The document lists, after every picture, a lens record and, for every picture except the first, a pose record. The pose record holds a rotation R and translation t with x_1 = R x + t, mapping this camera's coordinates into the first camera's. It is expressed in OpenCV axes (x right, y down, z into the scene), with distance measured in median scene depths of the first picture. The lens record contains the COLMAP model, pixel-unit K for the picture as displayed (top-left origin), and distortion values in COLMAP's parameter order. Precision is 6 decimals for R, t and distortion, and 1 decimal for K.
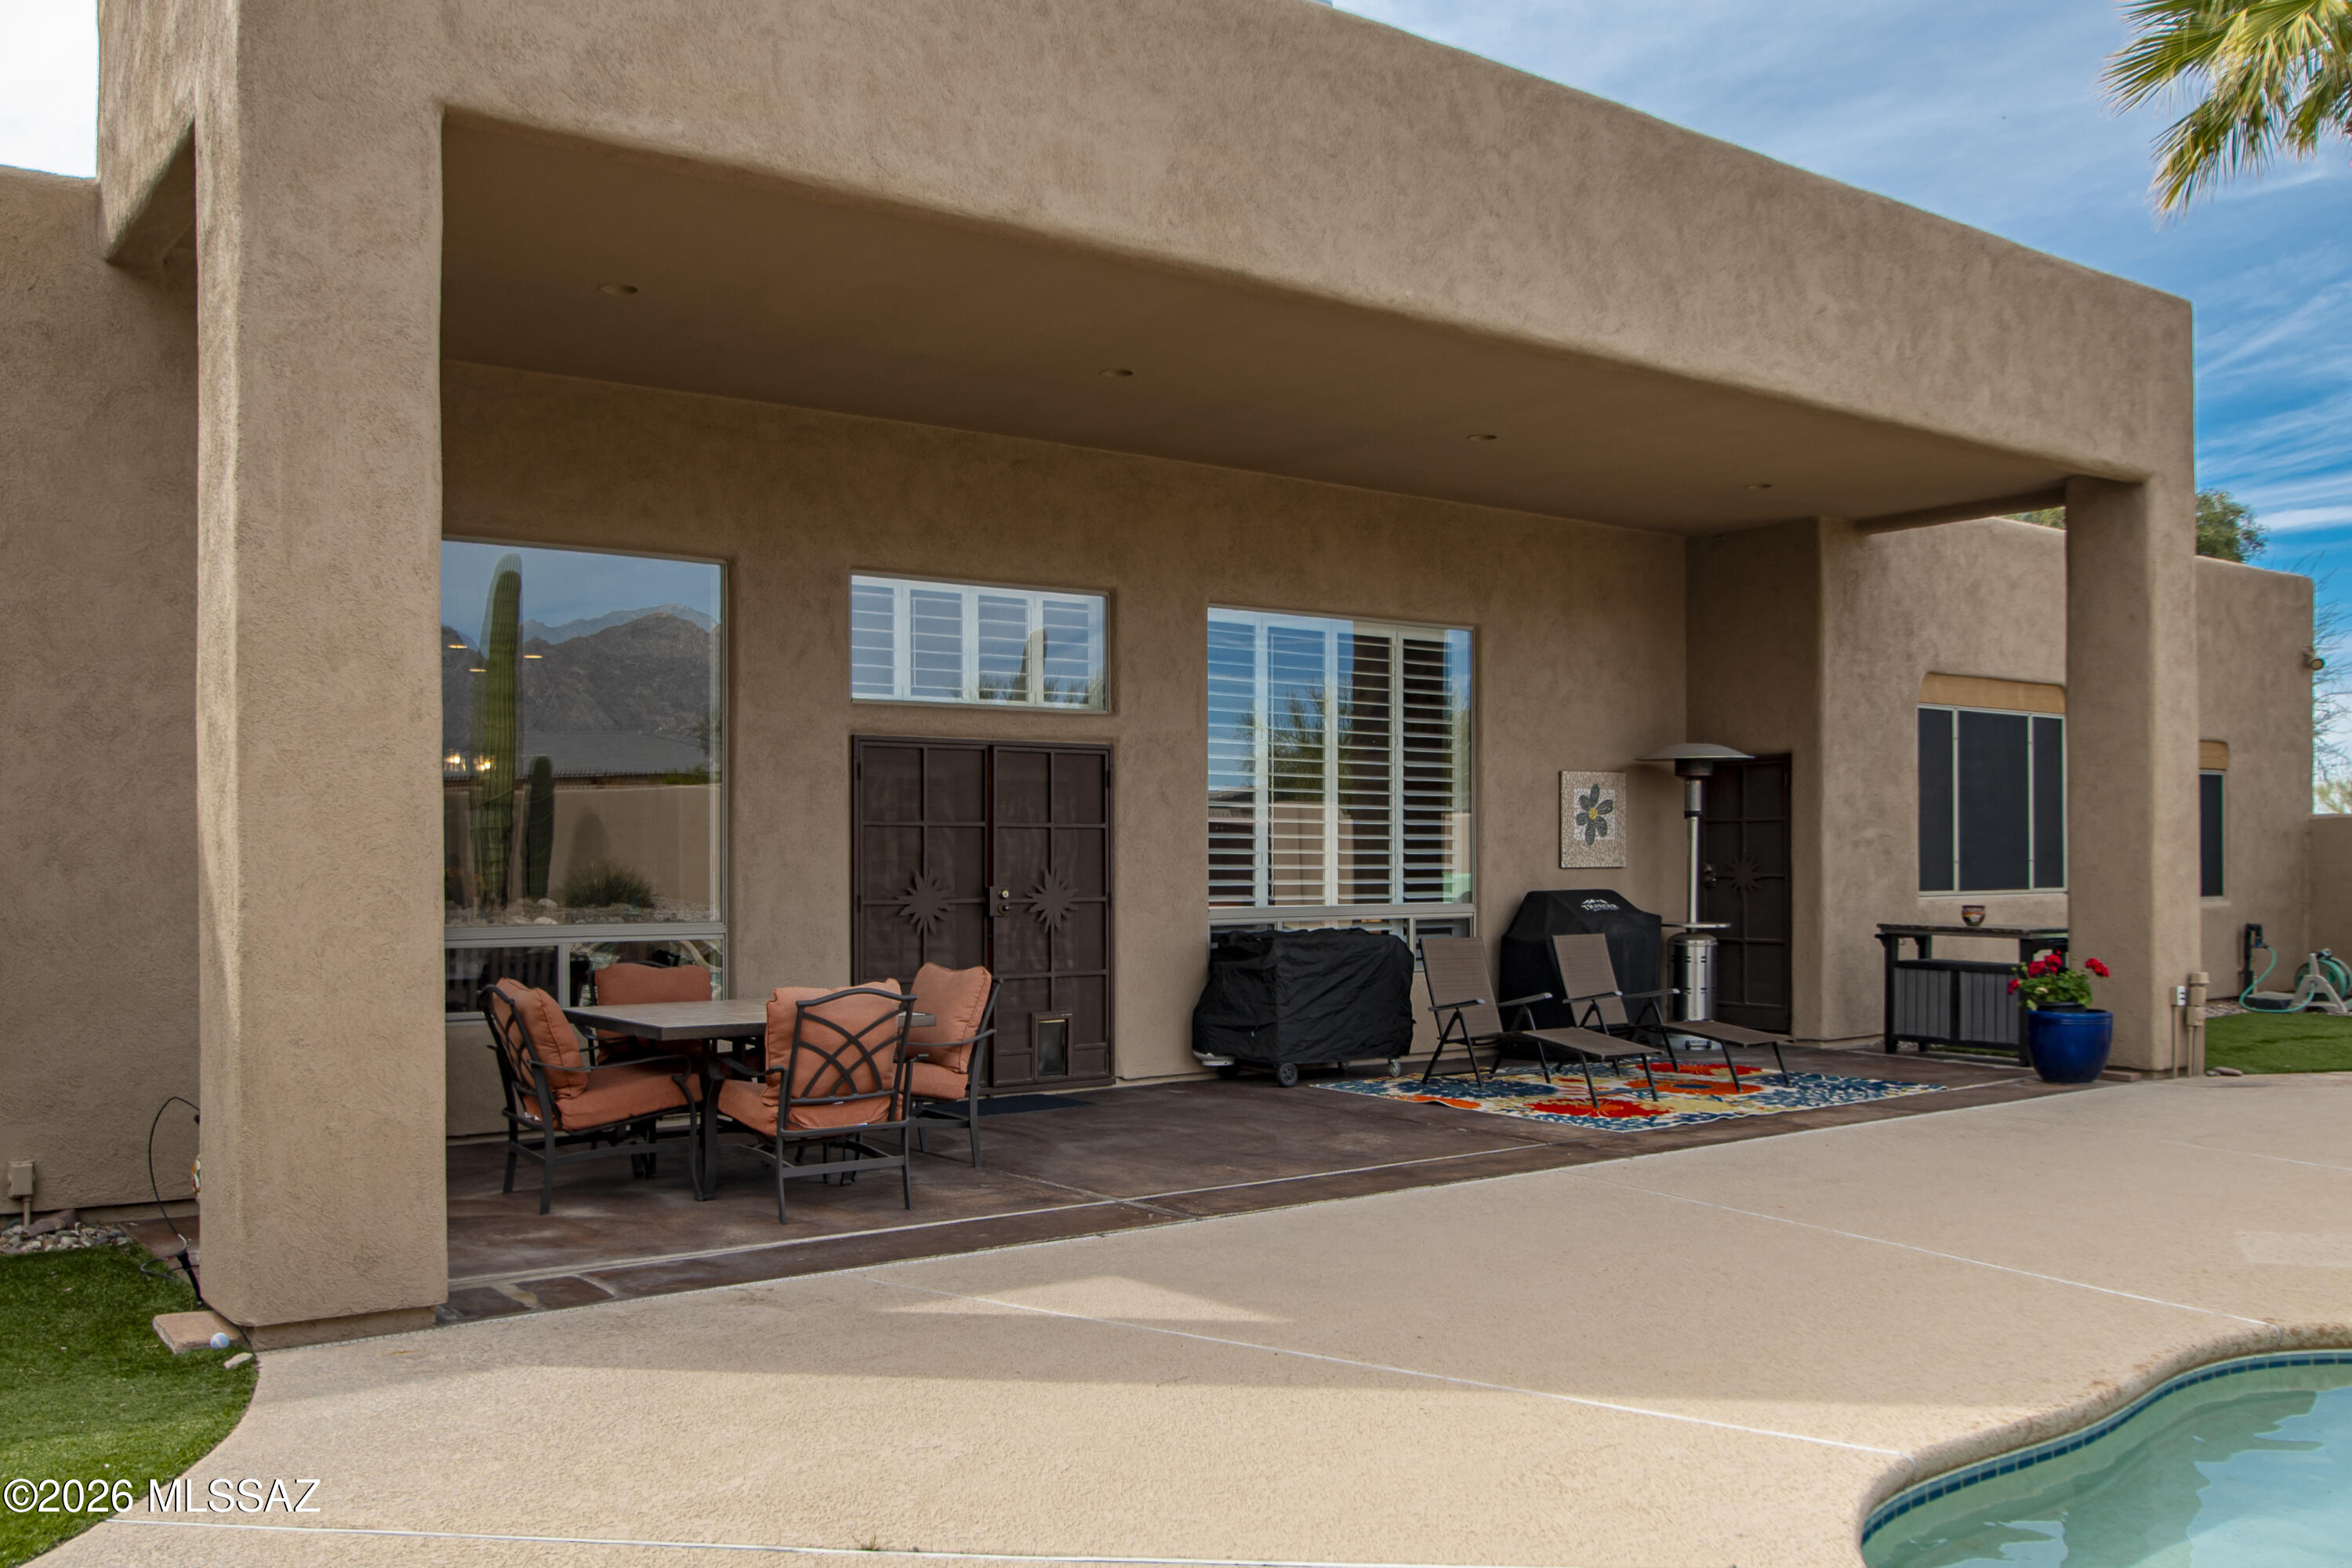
lens RADIAL K [[1969.7, 0, 1176.0], [0, 1969.7, 784.0], [0, 0, 1]] dist [-0.000541, -0.001372]
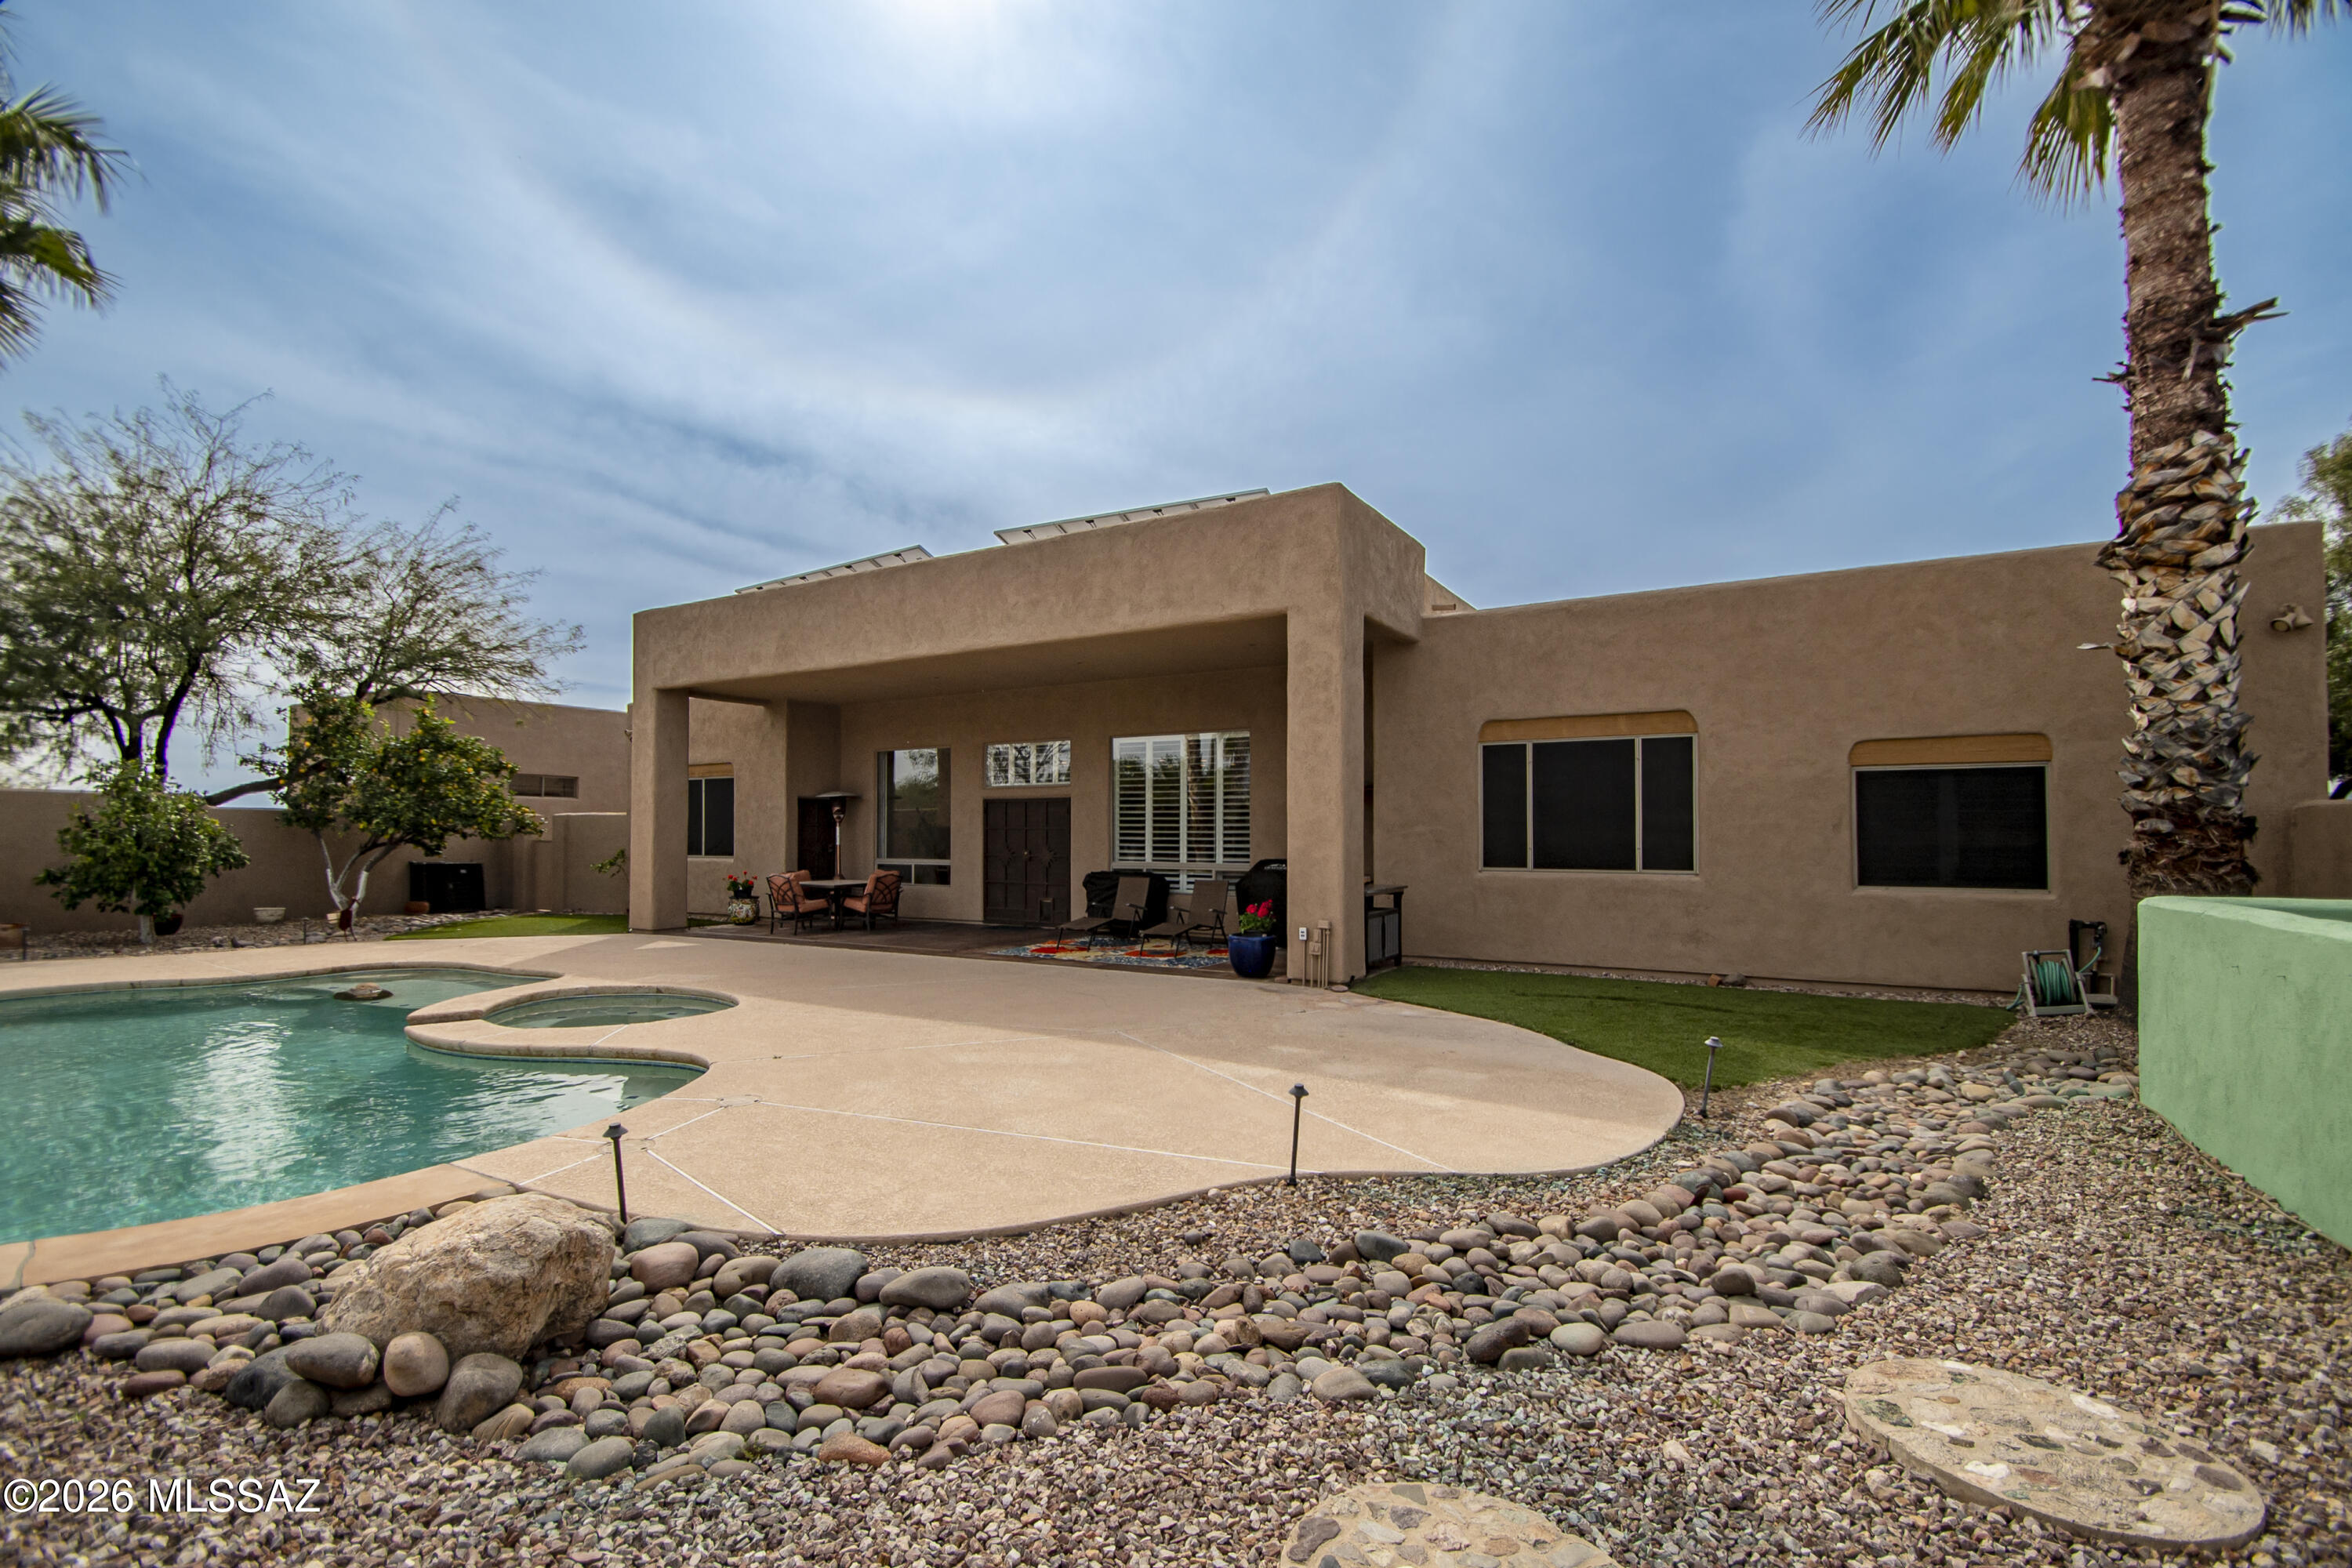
lens RADIAL K [[1035.4, 0, 1176.0], [0, 1035.4, 784.0], [0, 0, 1]] dist [-0.000379, -0.000008]
pose [[0.378457, -0.040156, -0.924747, 1.305911], [0.031979, 0.999029, -0.030293, 0.009078], [0.925066, -0.018108, 0.379374, 0.619071]]
